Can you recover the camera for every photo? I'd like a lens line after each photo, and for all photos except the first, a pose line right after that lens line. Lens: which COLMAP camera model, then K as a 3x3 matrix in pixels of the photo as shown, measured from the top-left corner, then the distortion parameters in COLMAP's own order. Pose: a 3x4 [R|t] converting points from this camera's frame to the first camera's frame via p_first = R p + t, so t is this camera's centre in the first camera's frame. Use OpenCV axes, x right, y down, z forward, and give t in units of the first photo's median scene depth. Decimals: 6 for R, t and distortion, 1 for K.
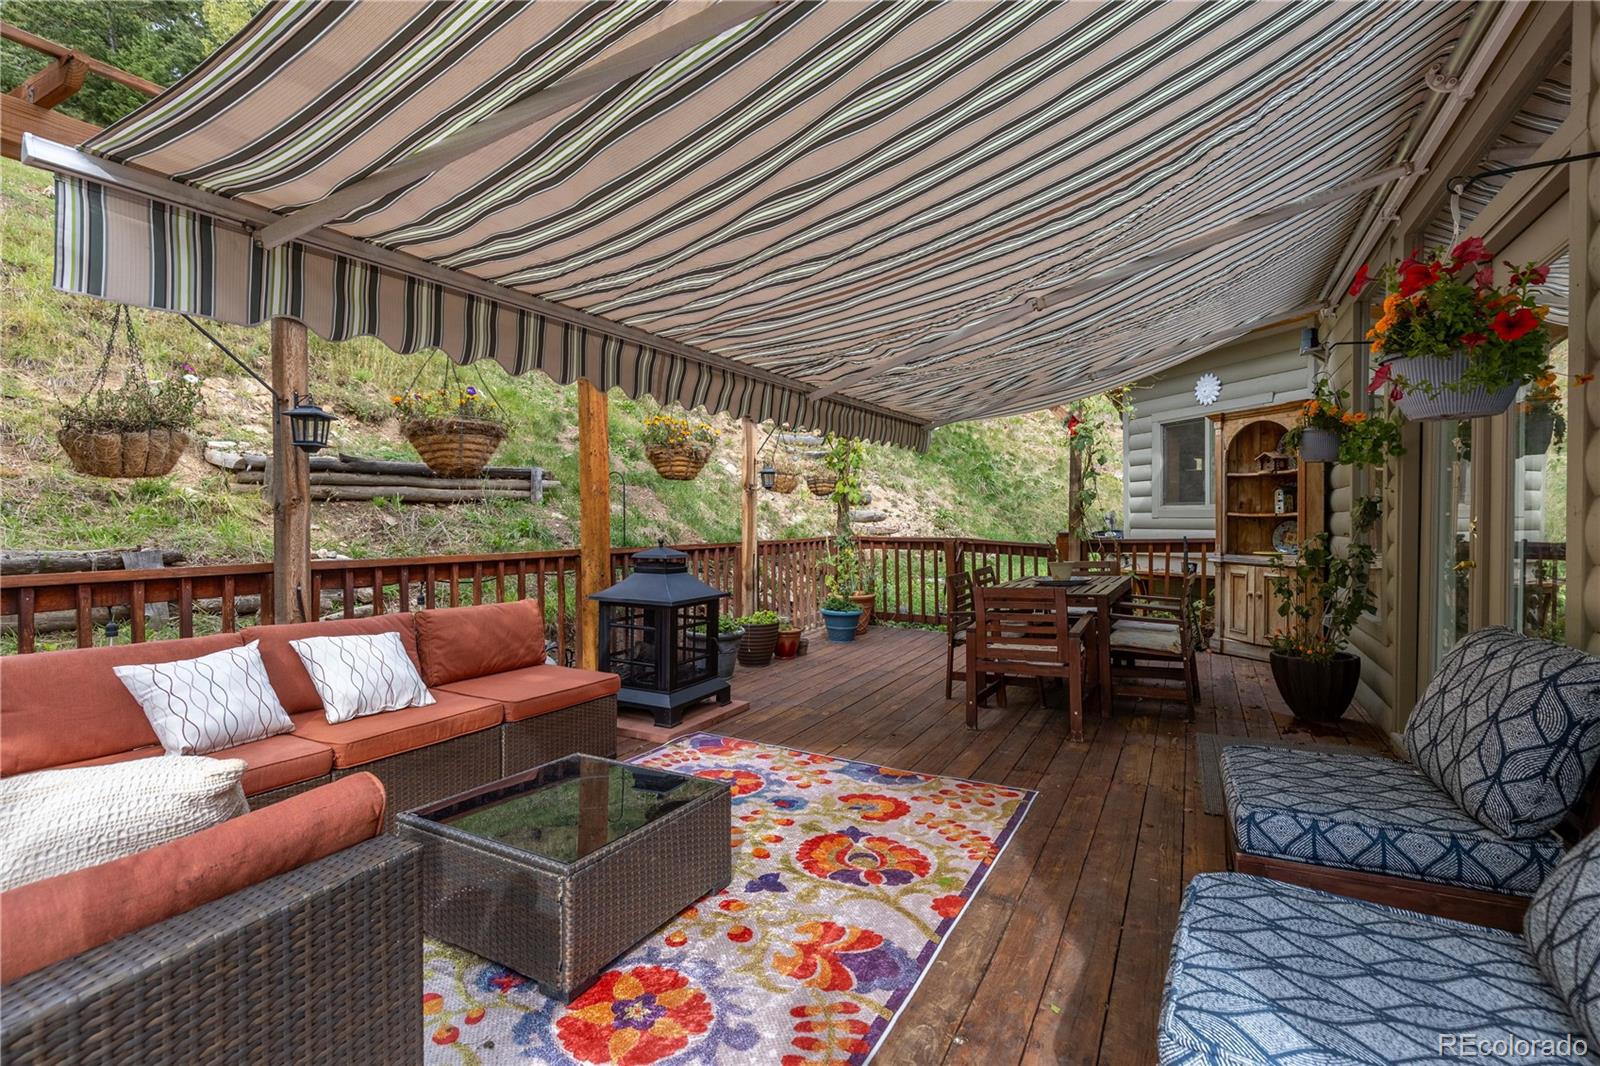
lens RADIAL K [[731.9, 0, 792.7], [0, 731.9, 525.4], [0, 0, 1]] dist [0.002563, -0.000283]
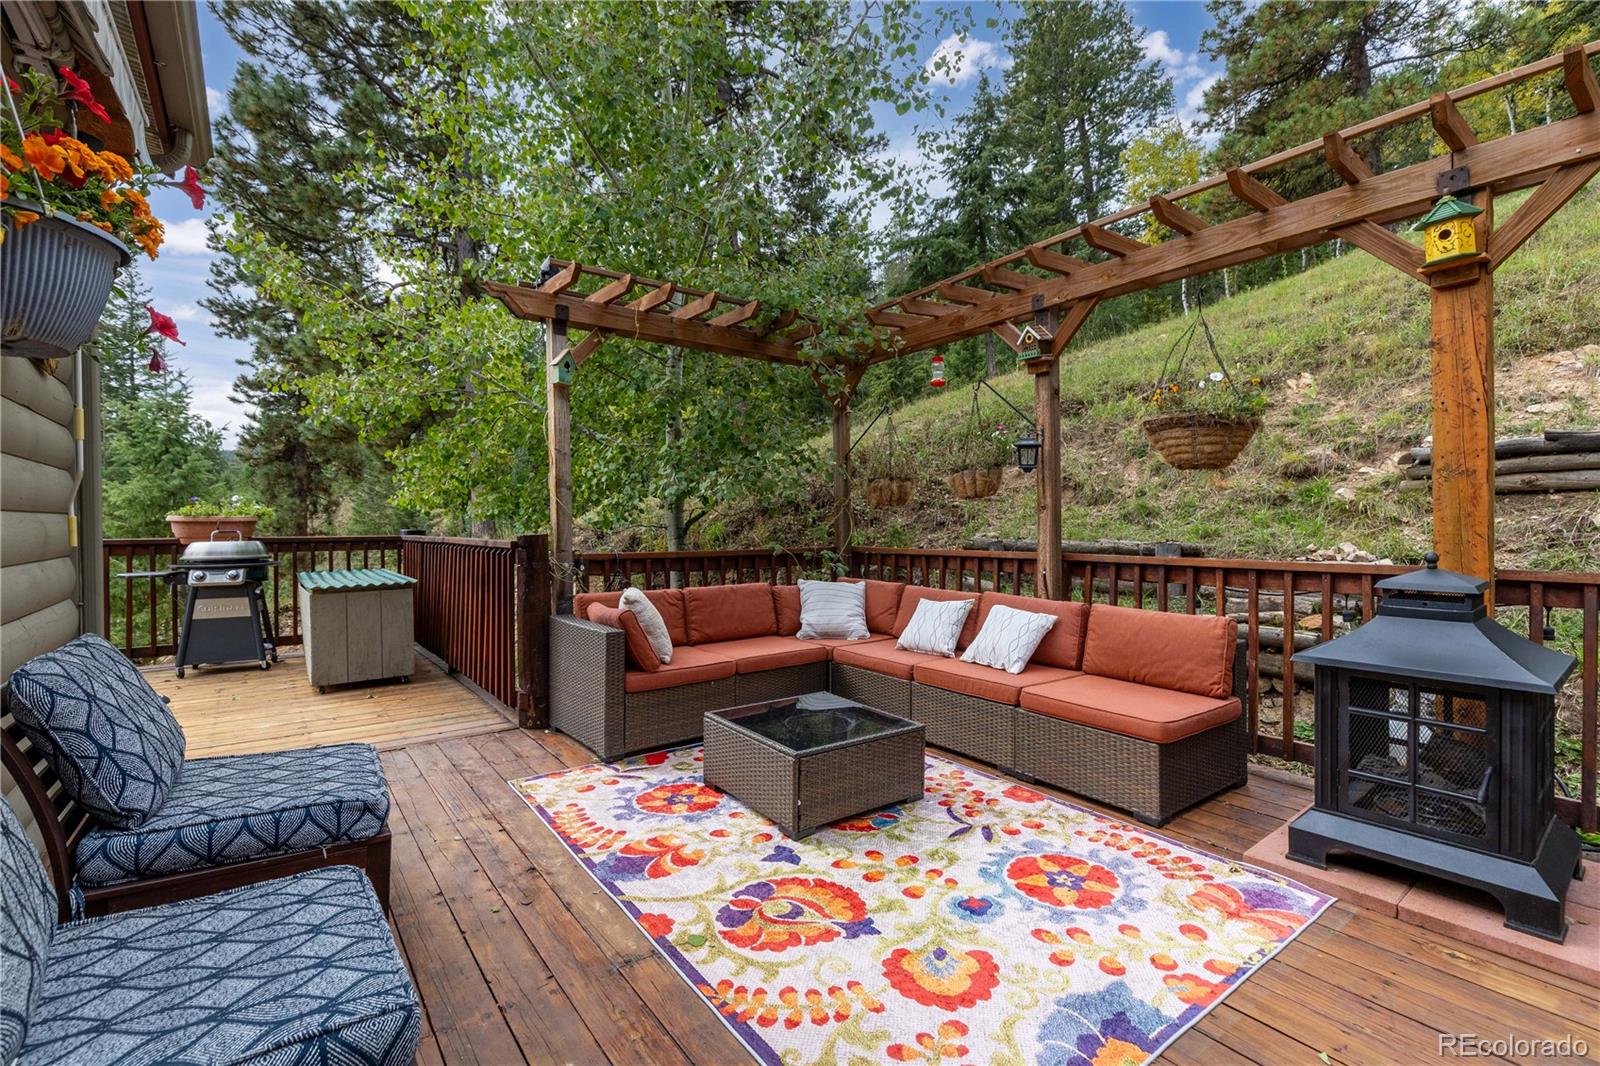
lens RADIAL K [[731.9, 0, 793.7], [0, 731.9, 528.8], [0, 0, 1]] dist [0.002563, -0.000283]
pose [[-0.420710, 0.010730, -0.907132, 0.782205], [0.000864, 0.999934, 0.011426, -0.011295], [0.907195, 0.004023, -0.420692, 1.215690]]
